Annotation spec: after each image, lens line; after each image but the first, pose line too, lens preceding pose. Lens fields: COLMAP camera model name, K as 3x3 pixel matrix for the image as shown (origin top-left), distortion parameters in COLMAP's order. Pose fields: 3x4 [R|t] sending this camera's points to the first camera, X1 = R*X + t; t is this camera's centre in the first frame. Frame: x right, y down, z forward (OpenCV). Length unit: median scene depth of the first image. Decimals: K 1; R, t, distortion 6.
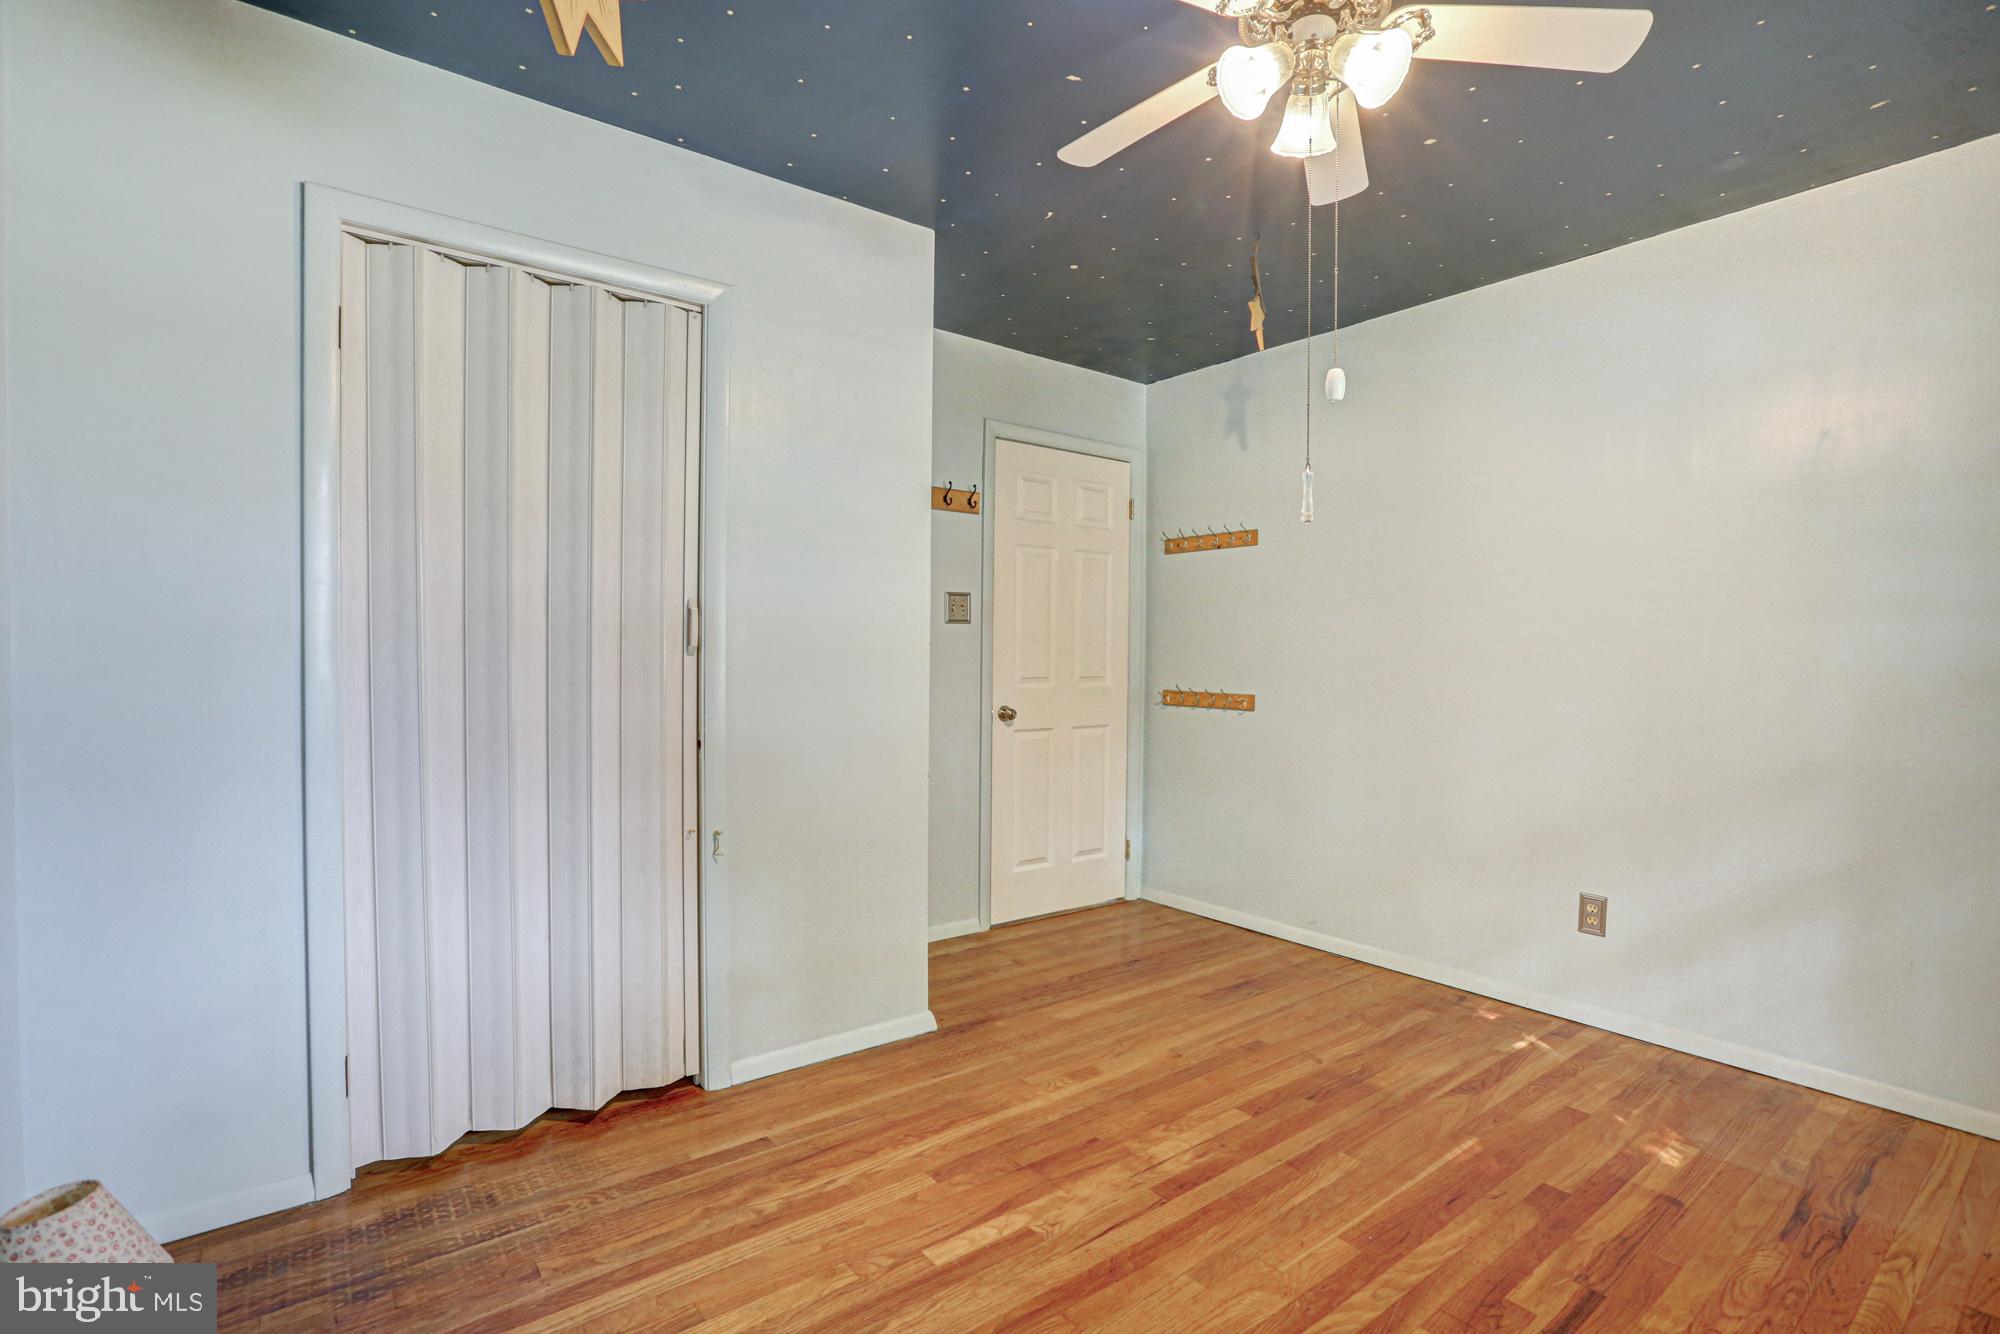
lens RADIAL K [[910.6, 0, 994.8], [0, 910.6, 675.9], [0, 0, 1]] dist [-0.031308, 0.010180]
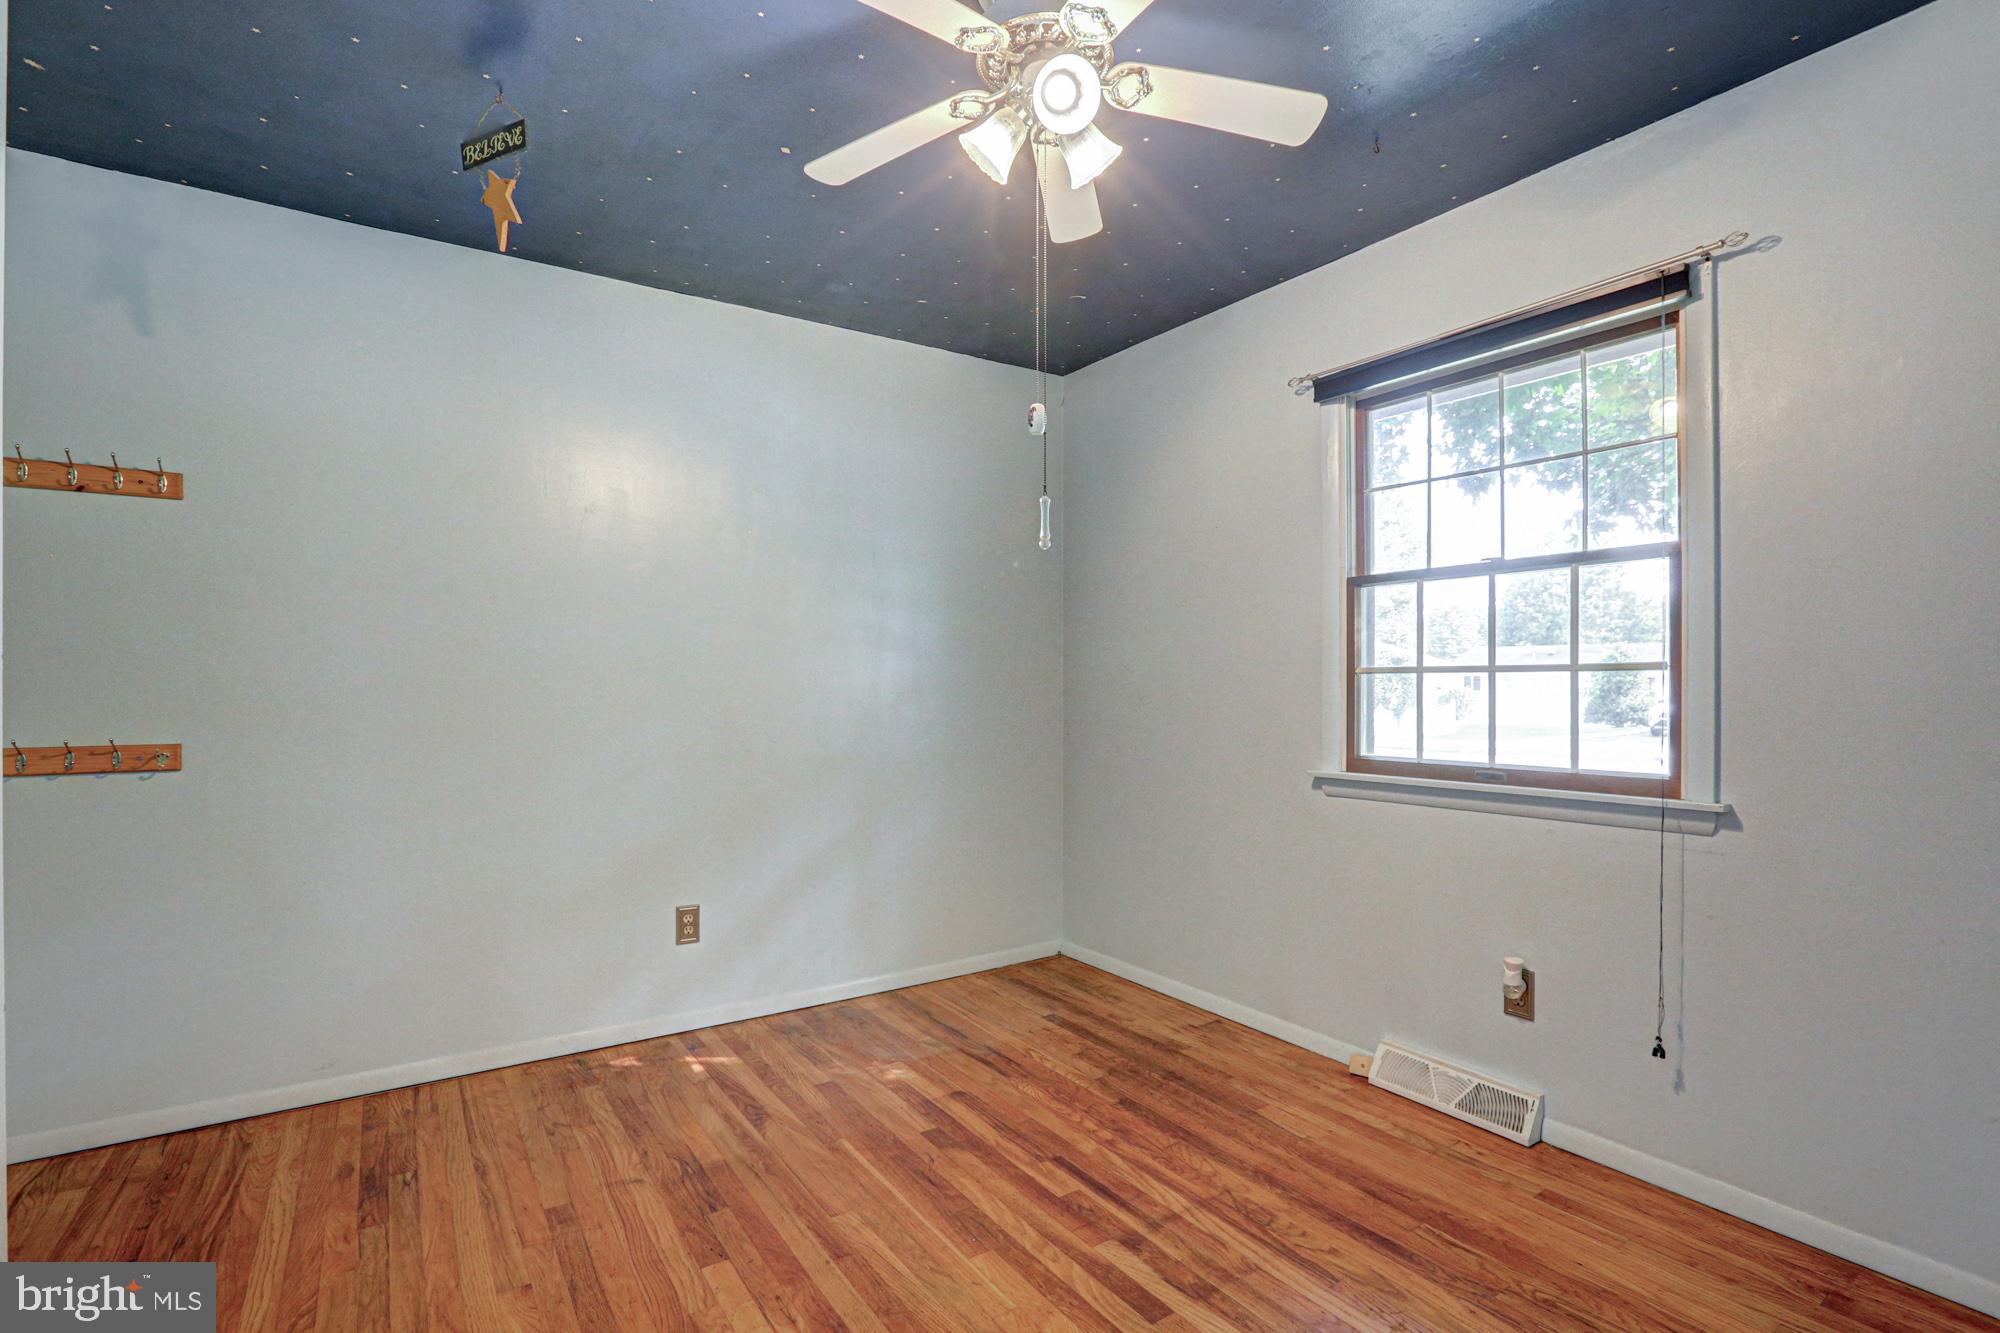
lens RADIAL K [[955.5, 0, 1018.0], [0, 955.5, 677.8], [0, 0, 1]] dist [-0.059253, 0.024135]
pose [[0.060091, -0.004887, 0.998181, -0.491514], [0.026245, 0.999650, 0.003314, -0.017819], [-0.997848, 0.025998, 0.060198, 0.651955]]
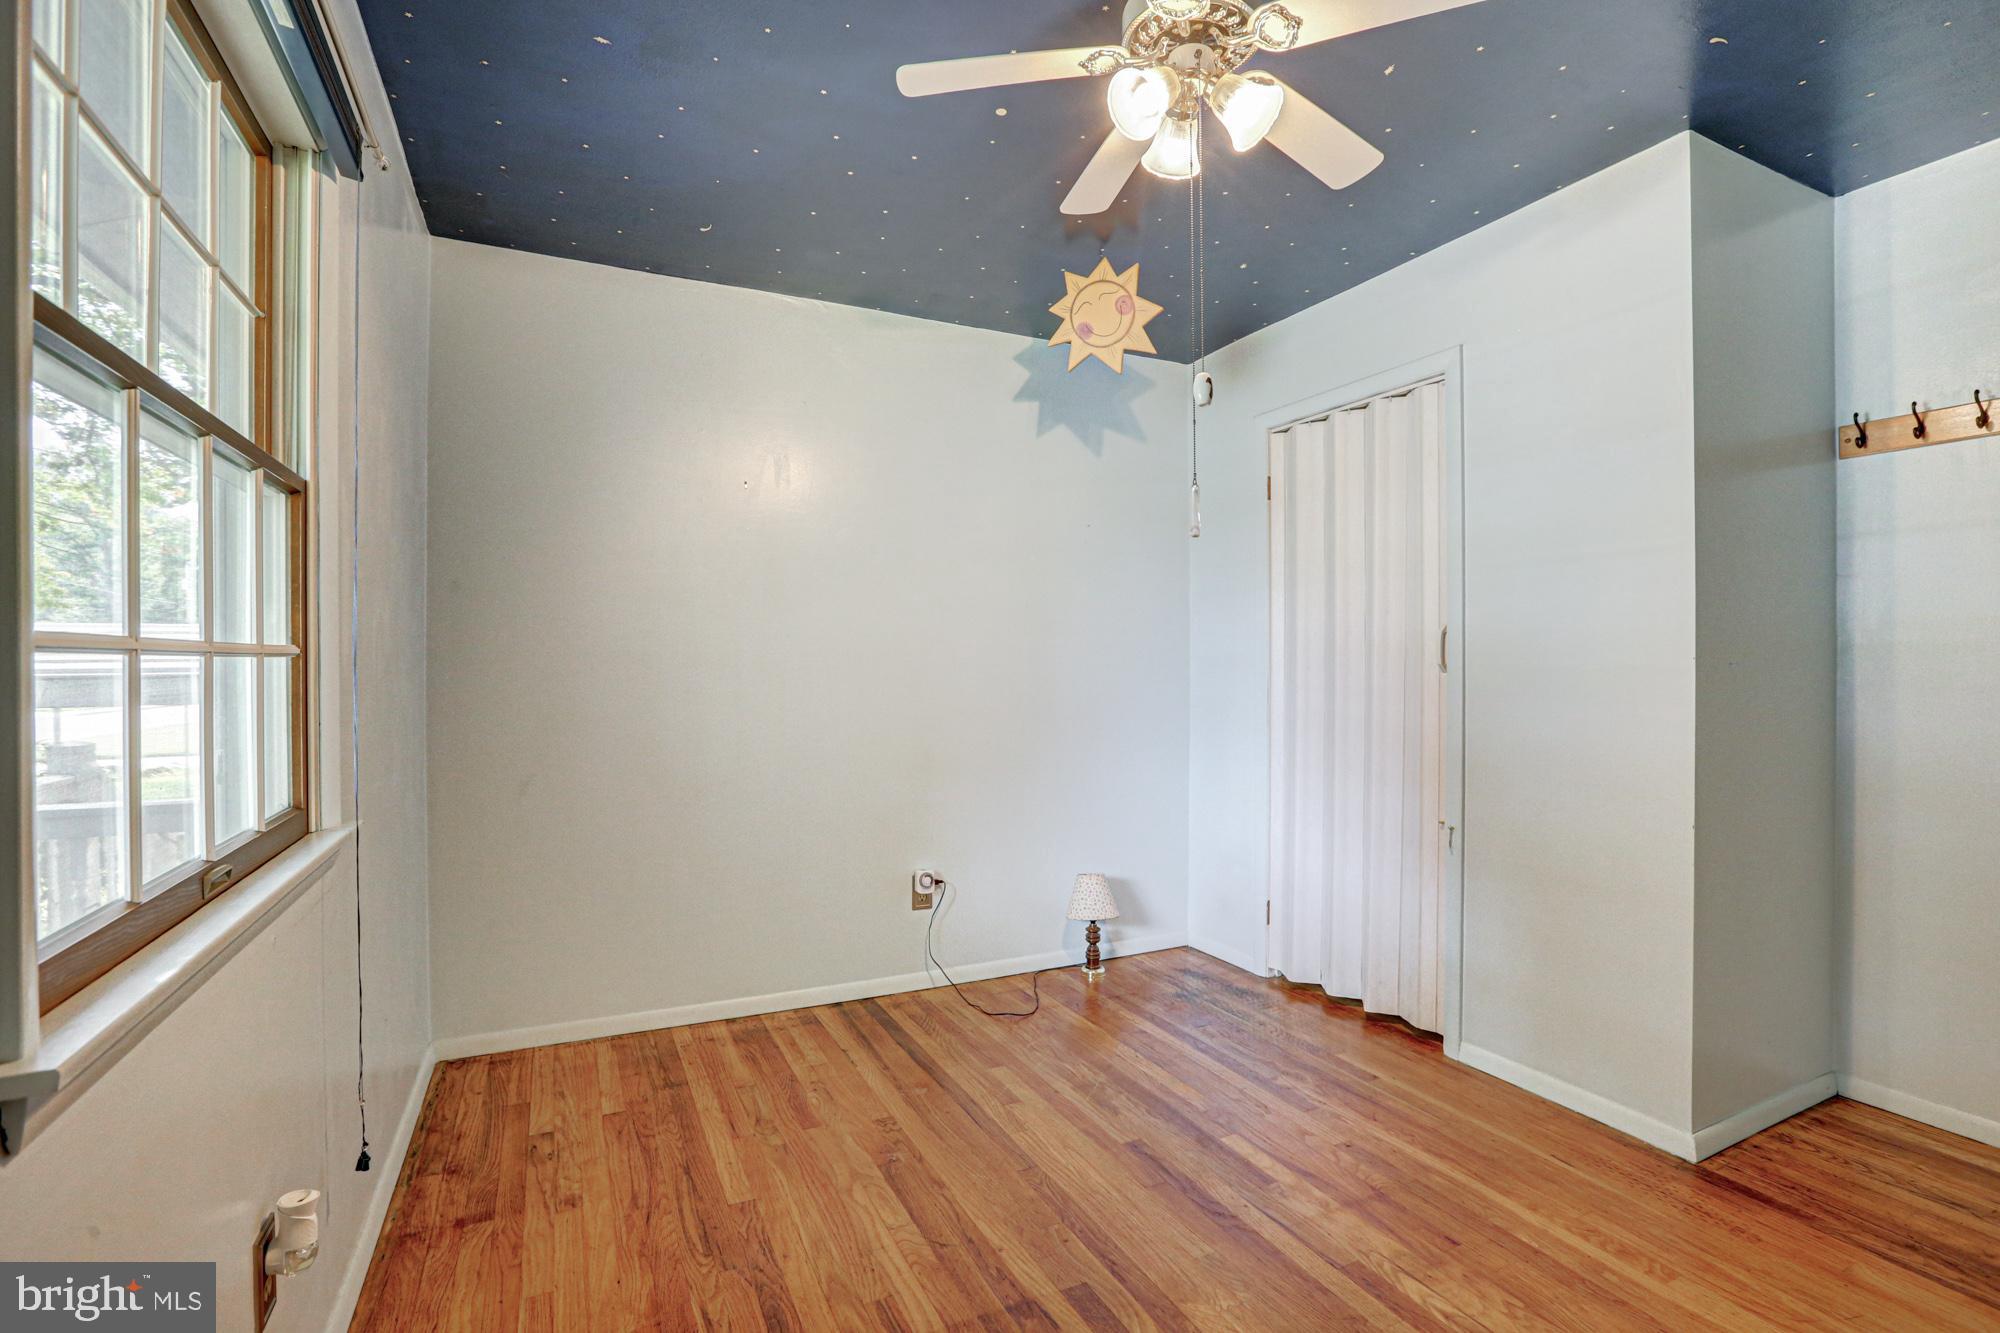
lens RADIAL K [[910.6, 0, 994.8], [0, 910.6, 675.4], [0, 0, 1]] dist [-0.031308, 0.010180]
pose [[-0.191425, -0.003111, -0.981502, 0.923589], [-0.023783, 0.999716, 0.001469, -0.005585], [0.981219, 0.023624, -0.191445, 0.661254]]
